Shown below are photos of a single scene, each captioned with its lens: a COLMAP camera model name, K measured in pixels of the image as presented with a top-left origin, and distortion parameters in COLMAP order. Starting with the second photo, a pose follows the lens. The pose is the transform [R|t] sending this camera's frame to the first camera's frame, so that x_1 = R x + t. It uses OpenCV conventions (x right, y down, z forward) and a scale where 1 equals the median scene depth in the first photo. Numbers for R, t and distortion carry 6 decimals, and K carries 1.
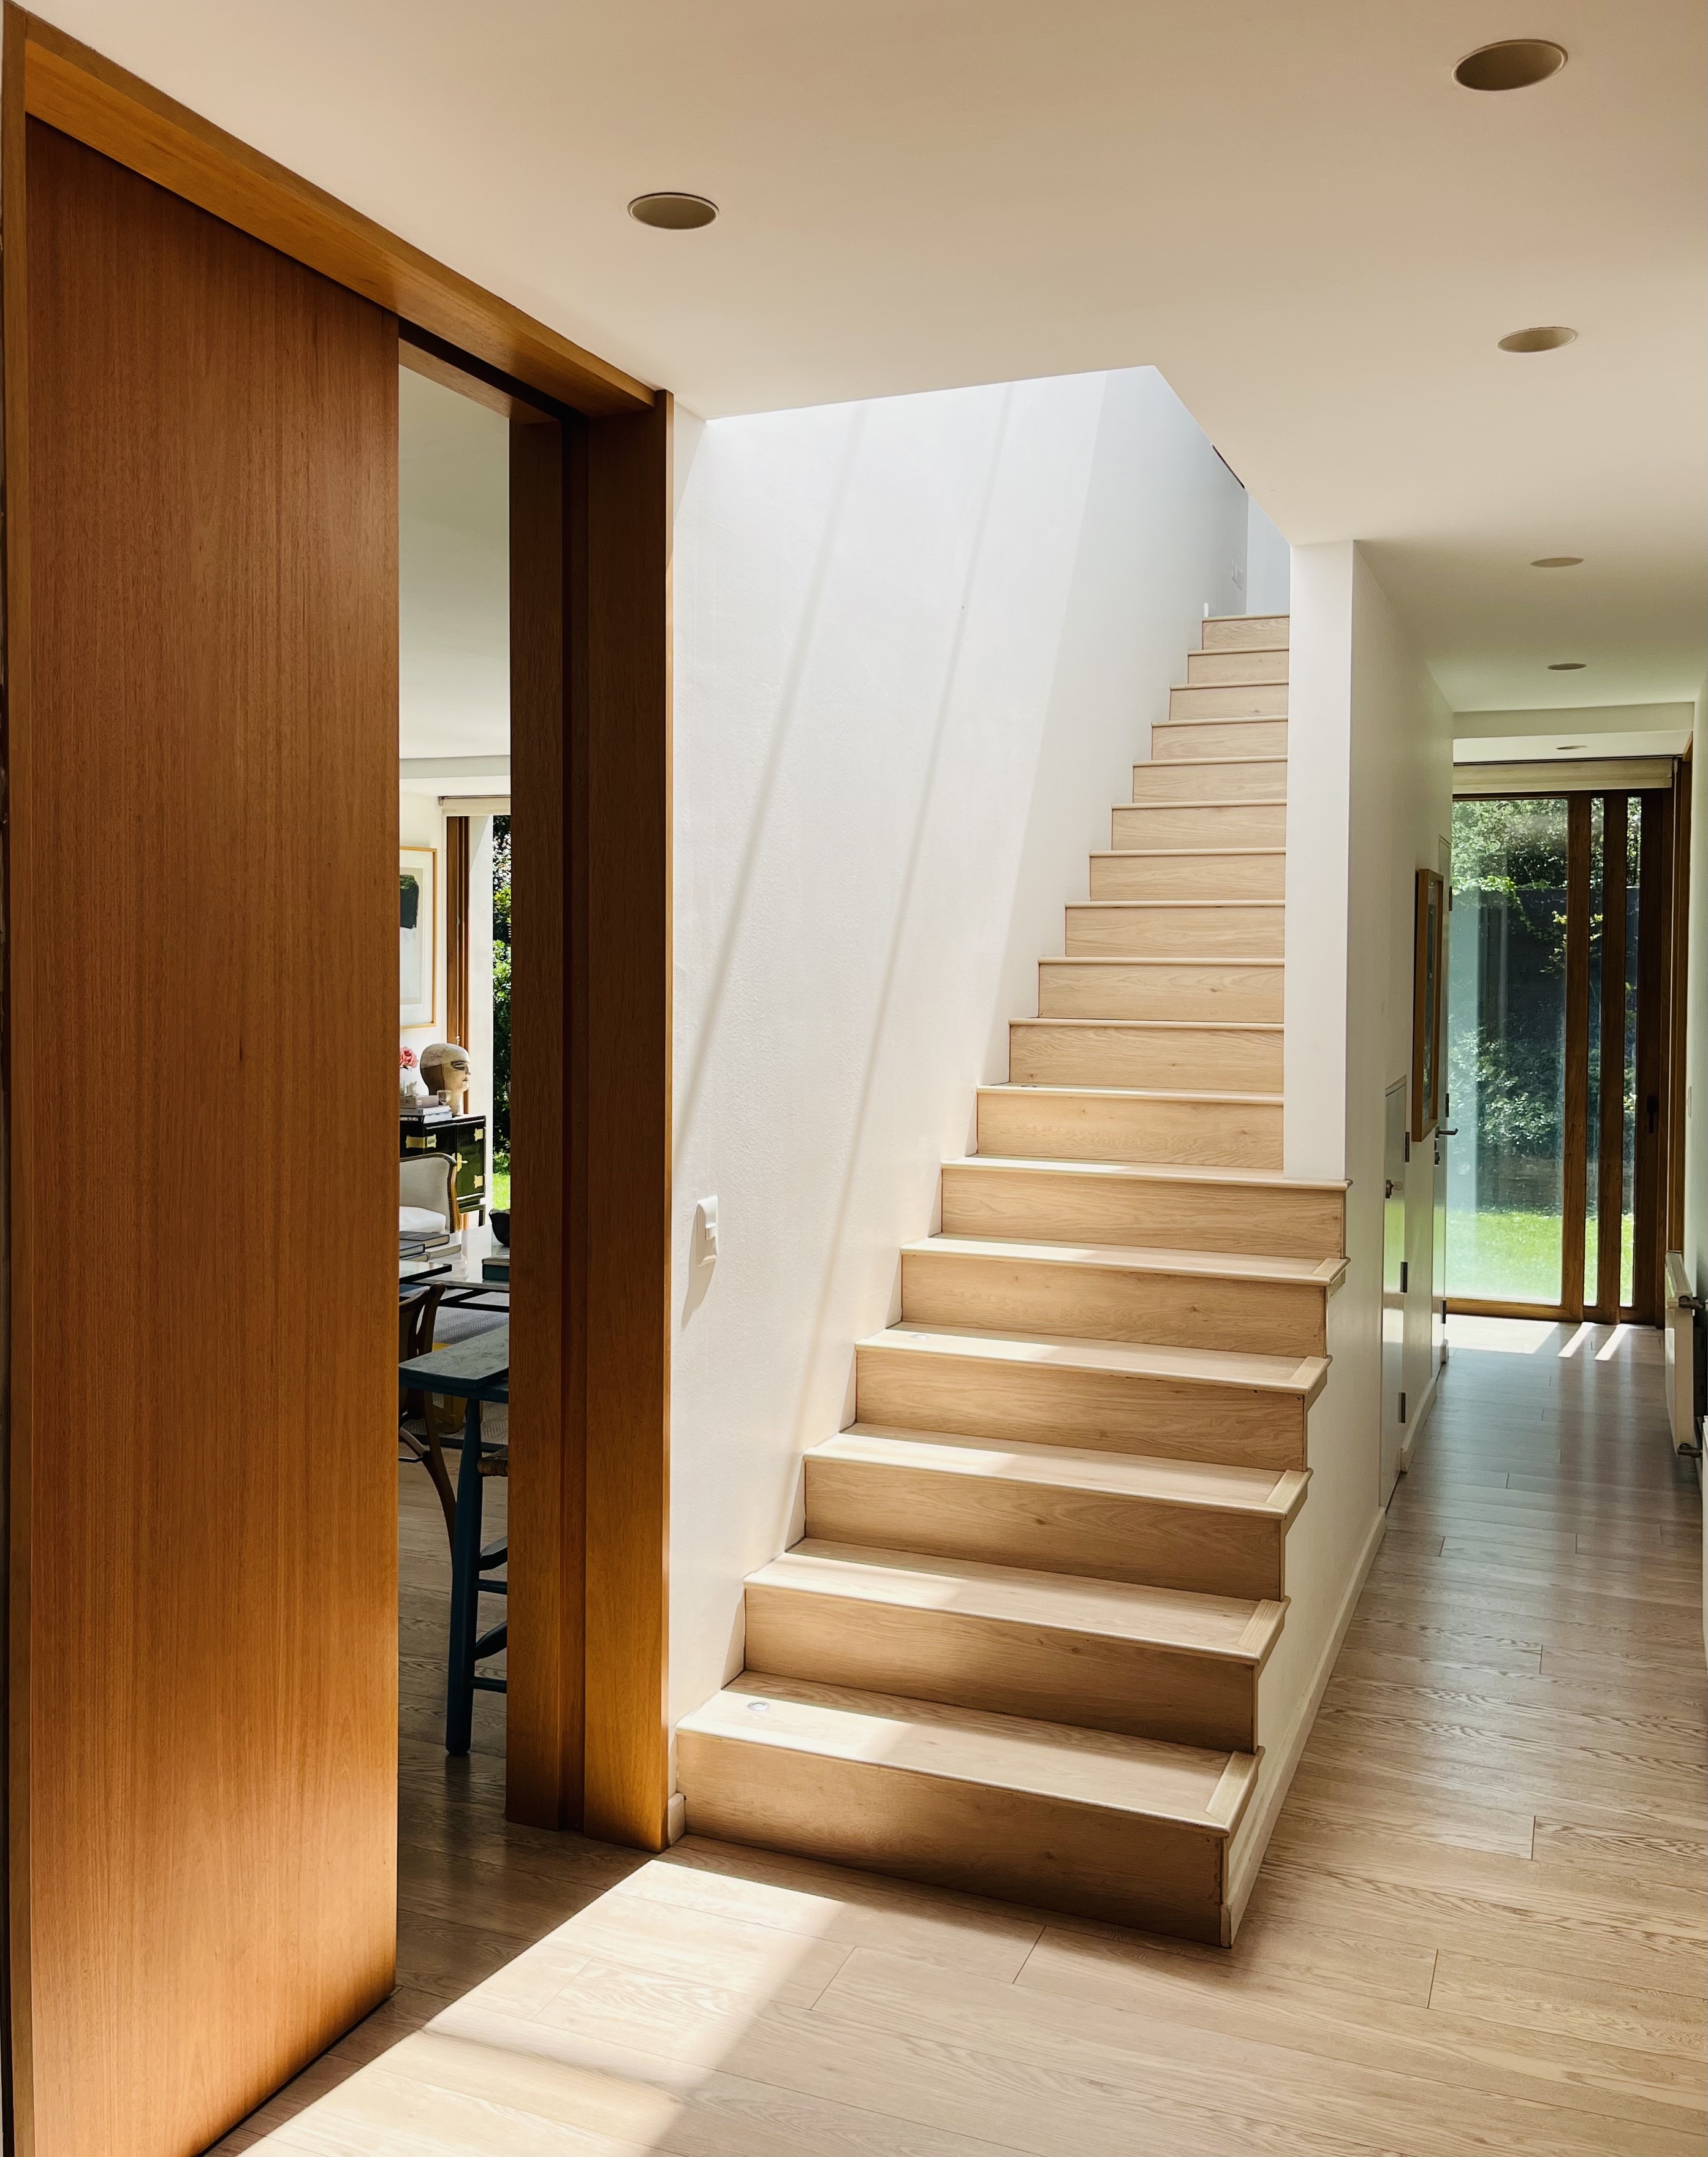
lens RADIAL K [[1864.3, 0, 845.1], [0, 1864.3, 994.4], [0, 0, 1]] dist [0.058494, -0.098859]
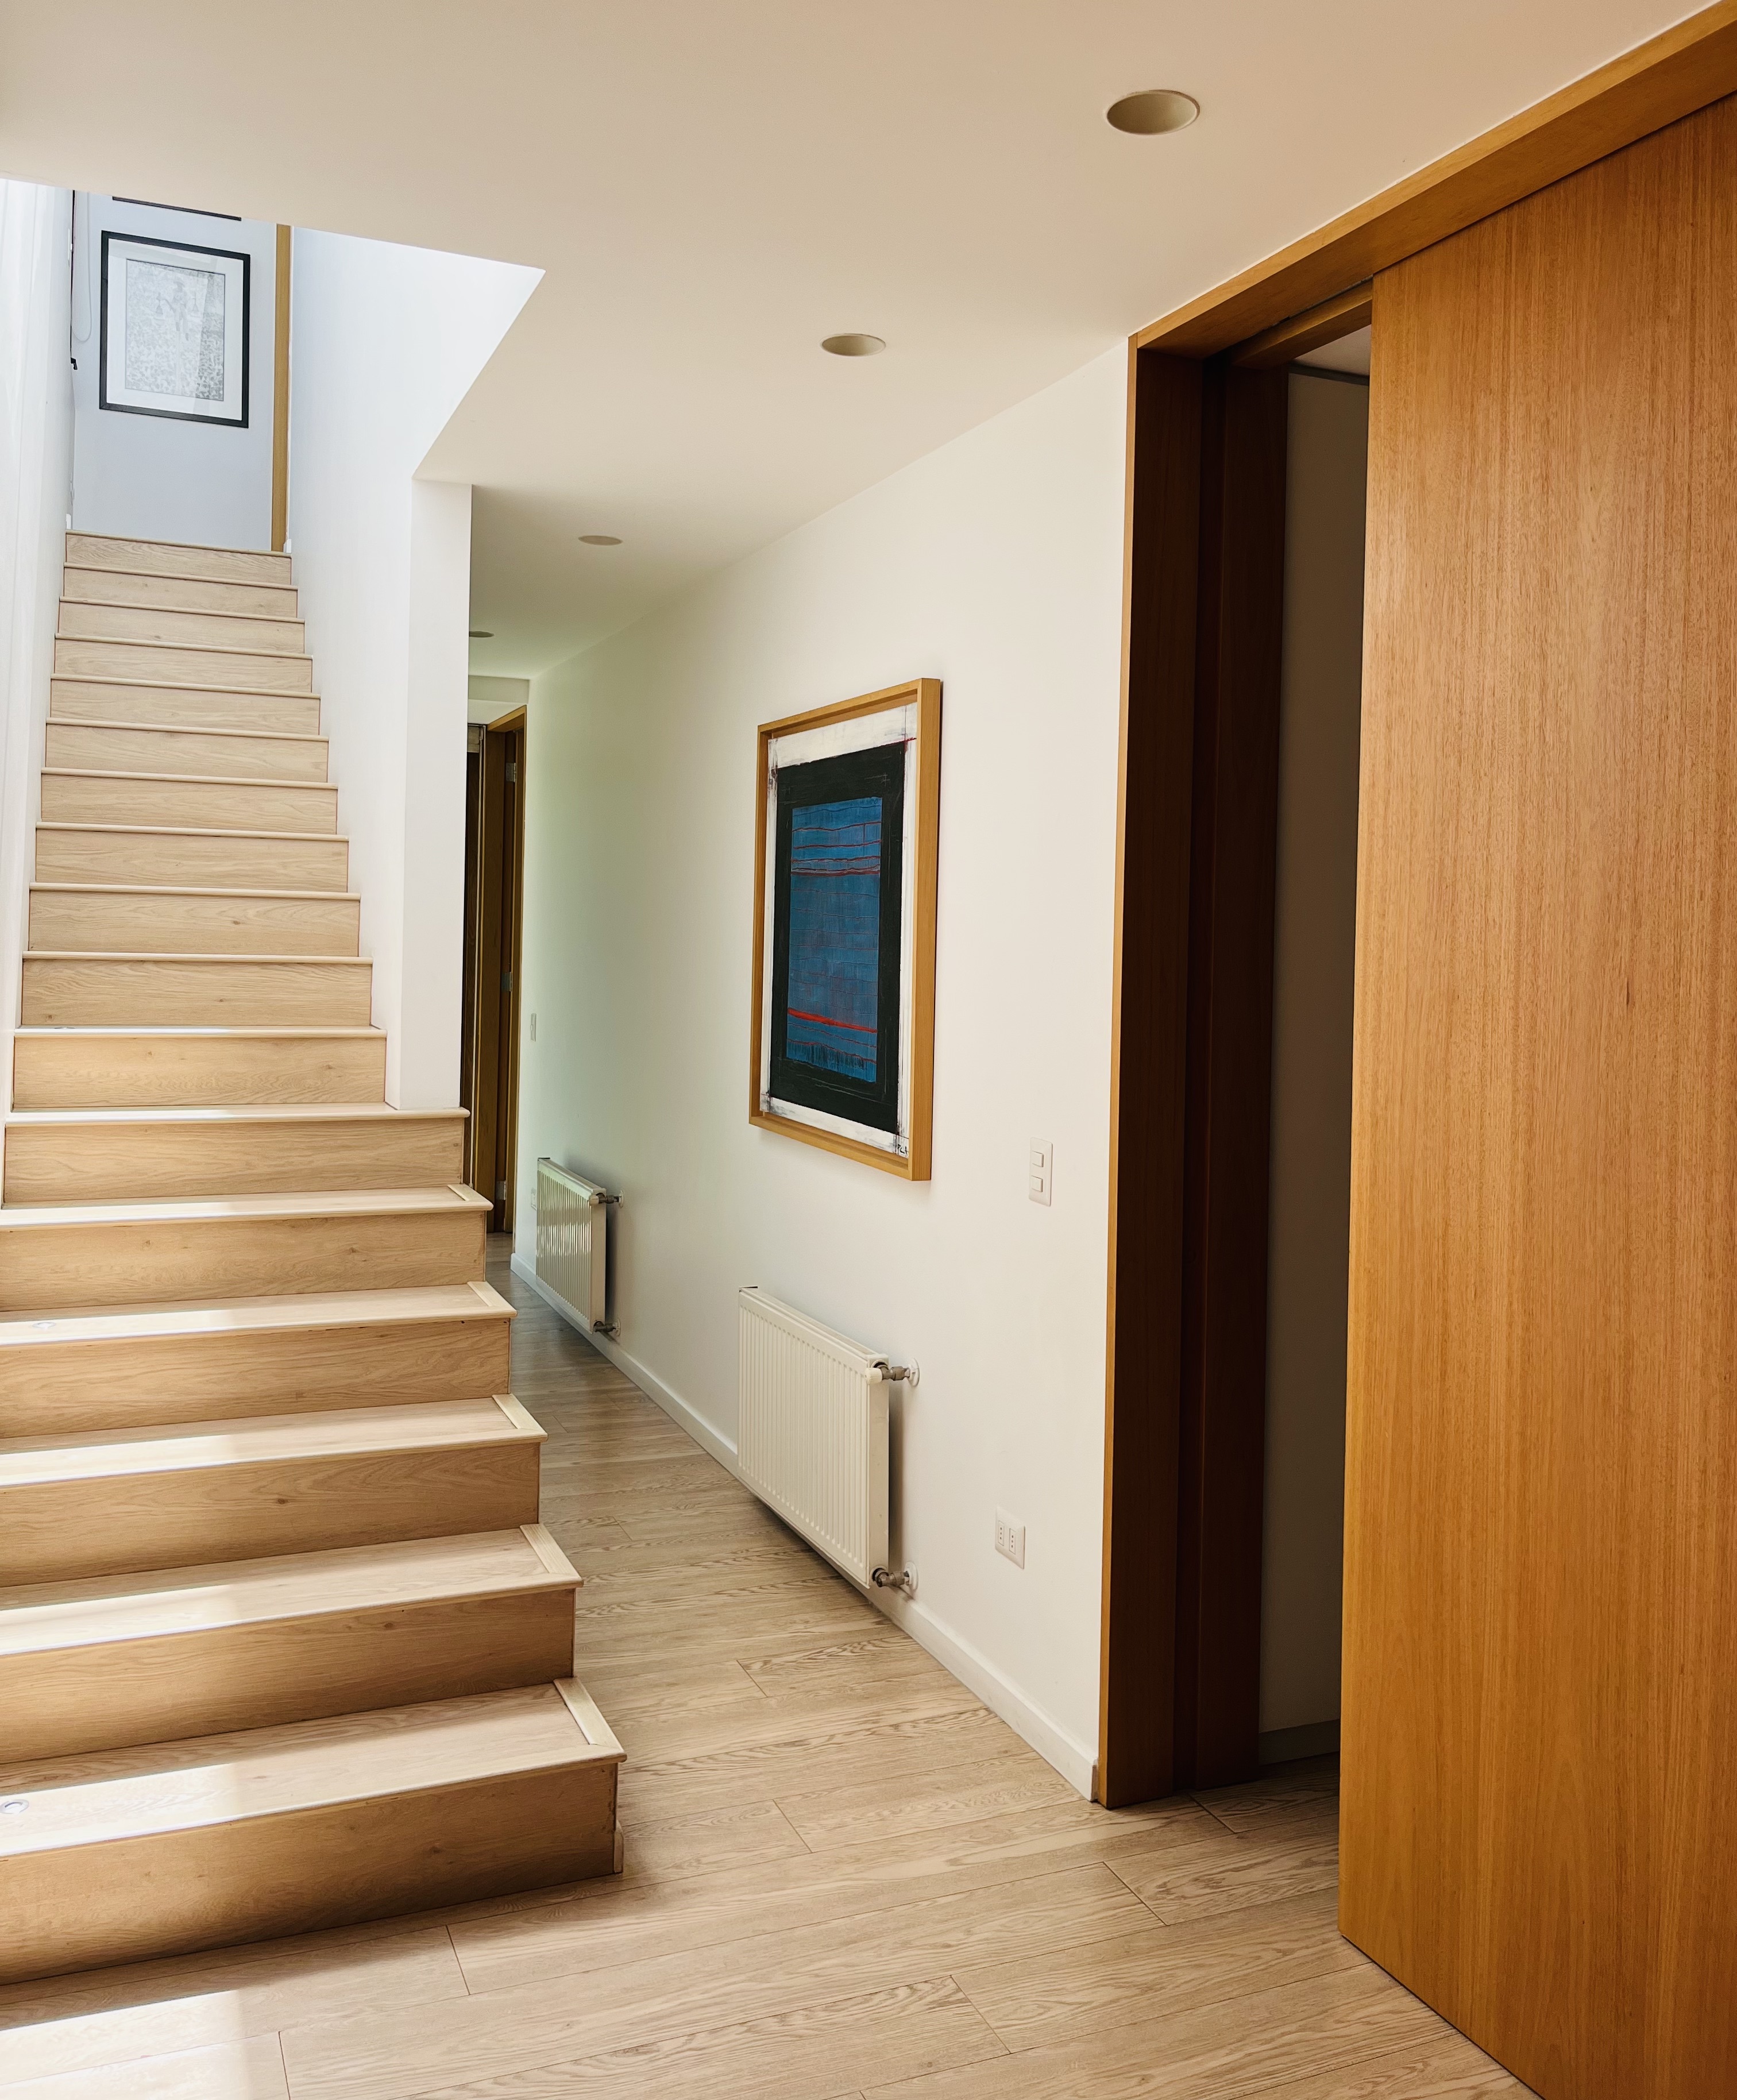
lens RADIAL K [[1720.1, 0, 870.9], [0, 1720.1, 941.4], [0, 0, 1]] dist [0.051052, -0.070662]
pose [[0.700594, 0.005054, 0.713543, -0.290890], [-0.004342, 0.999987, -0.002820, 0.011859], [-0.713547, -0.001123, 0.700606, 0.207580]]
